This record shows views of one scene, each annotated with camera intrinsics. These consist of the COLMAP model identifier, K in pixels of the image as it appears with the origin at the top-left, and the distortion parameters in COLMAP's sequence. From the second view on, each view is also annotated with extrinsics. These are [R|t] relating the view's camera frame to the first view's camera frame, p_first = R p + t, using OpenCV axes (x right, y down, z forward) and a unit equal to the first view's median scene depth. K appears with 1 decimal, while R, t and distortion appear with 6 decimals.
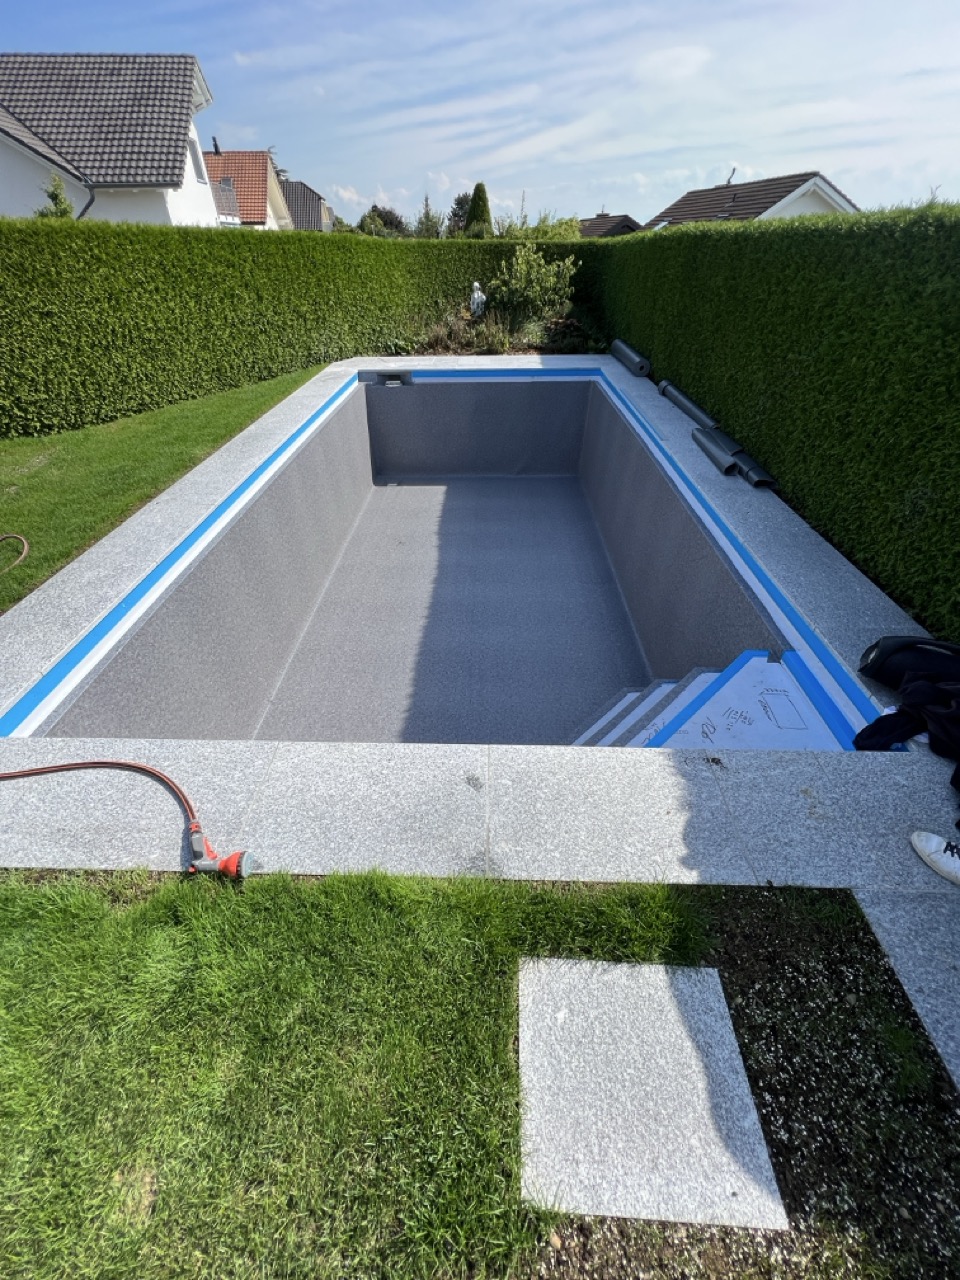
lens RADIAL K [[510.6, 0, 473.9], [0, 510.6, 640.6], [0, 0, 1]] dist [-0.003987, 0.001165]
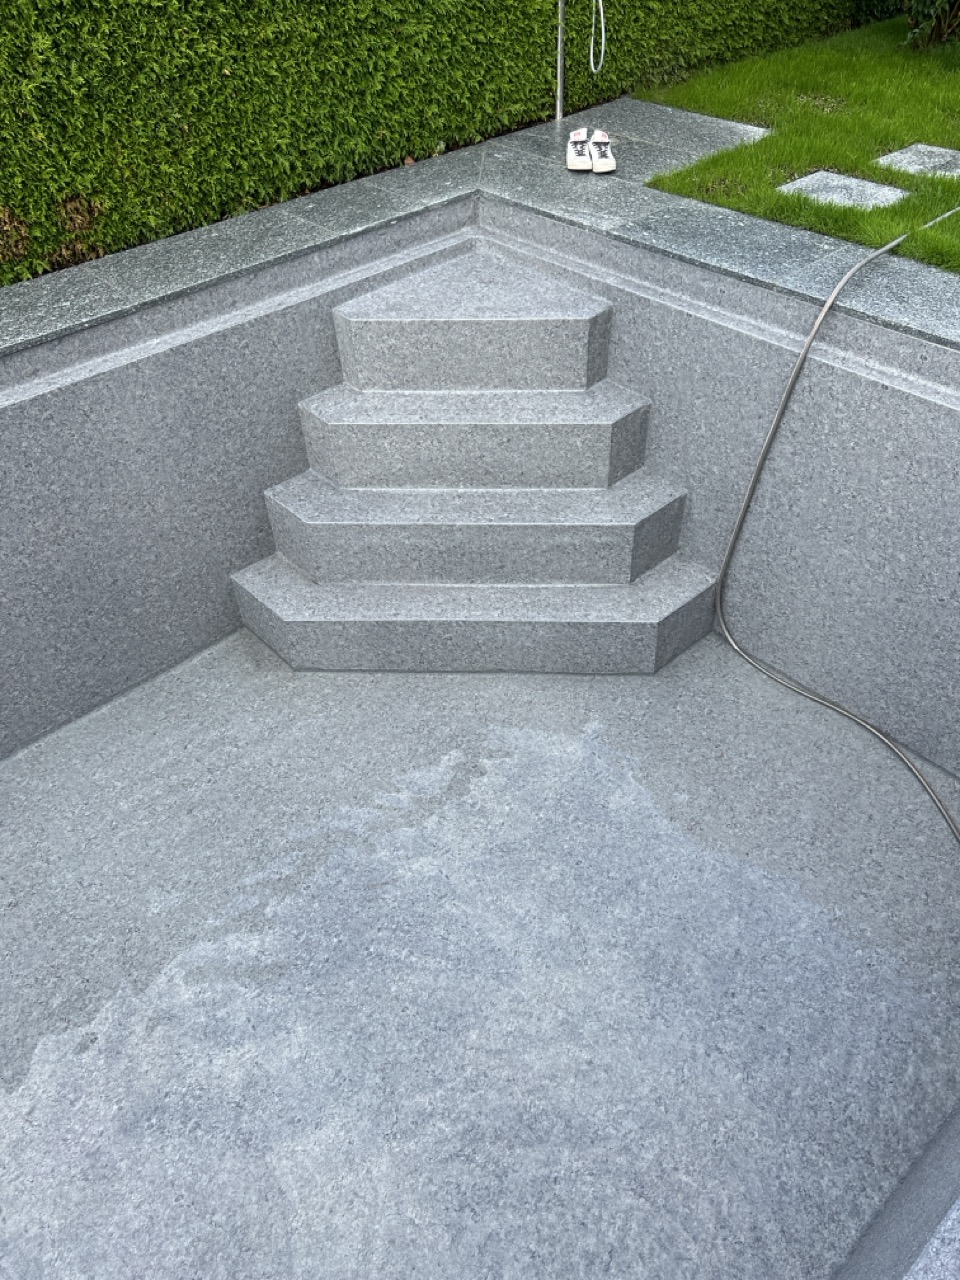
lens RADIAL K [[965.0, 0, 473.6], [0, 965.0, 640.9], [0, 0, 1]] dist [0.046204, -0.058425]
pose [[-0.684907, -0.461090, 0.564179, -0.324549], [0.484810, 0.289637, 0.825269, -0.483479], [-0.543931, 0.838753, 0.025166, 0.638834]]
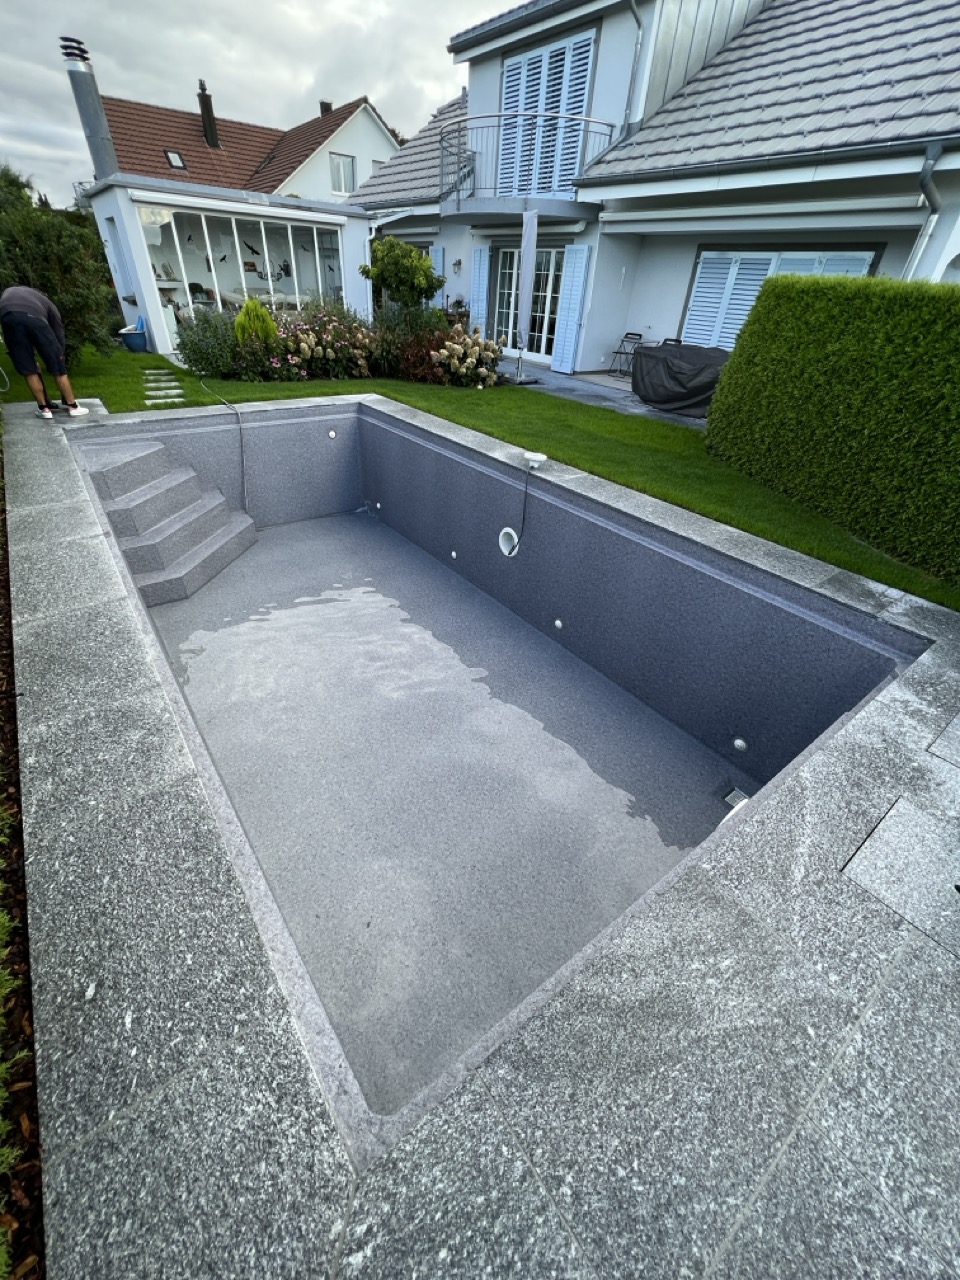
lens RADIAL K [[510.6, 0, 474.3], [0, 510.6, 645.3], [0, 0, 1]] dist [-0.003987, 0.001165]
pose [[-0.783285, 0.340078, -0.520396, 0.341953], [-0.413772, 0.339546, 0.844690, -0.999835], [0.463958, 0.876958, -0.125246, 1.255274]]
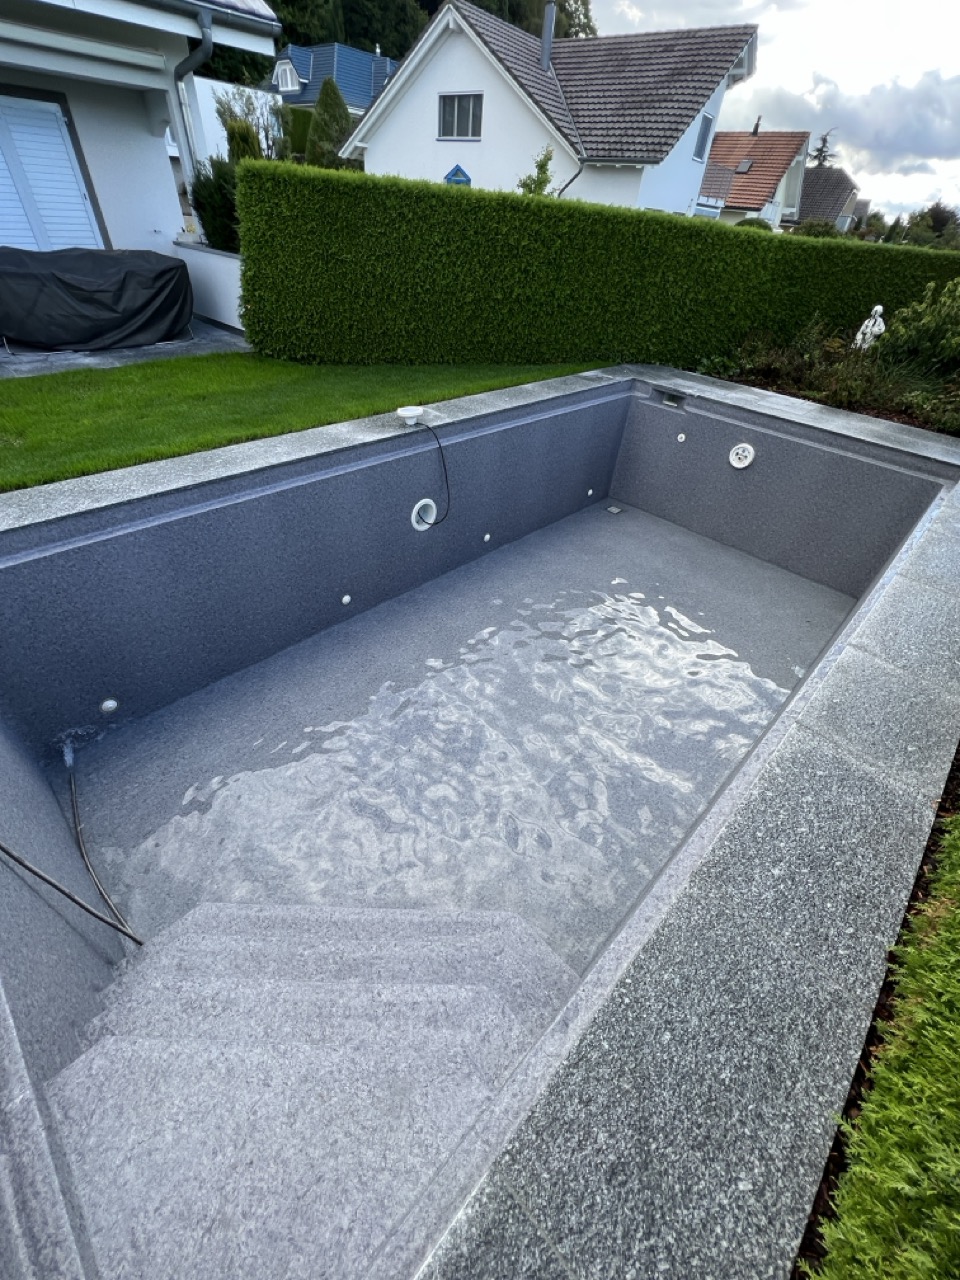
lens RADIAL K [[510.6, 0, 478.7], [0, 510.6, 643.3], [0, 0, 1]] dist [-0.003987, 0.001165]
pose [[0.726384, 0.491030, -0.480890, 0.304464], [-0.480990, 0.862980, 0.154640, -0.210516], [0.490932, 0.118975, 0.863036, 0.251468]]
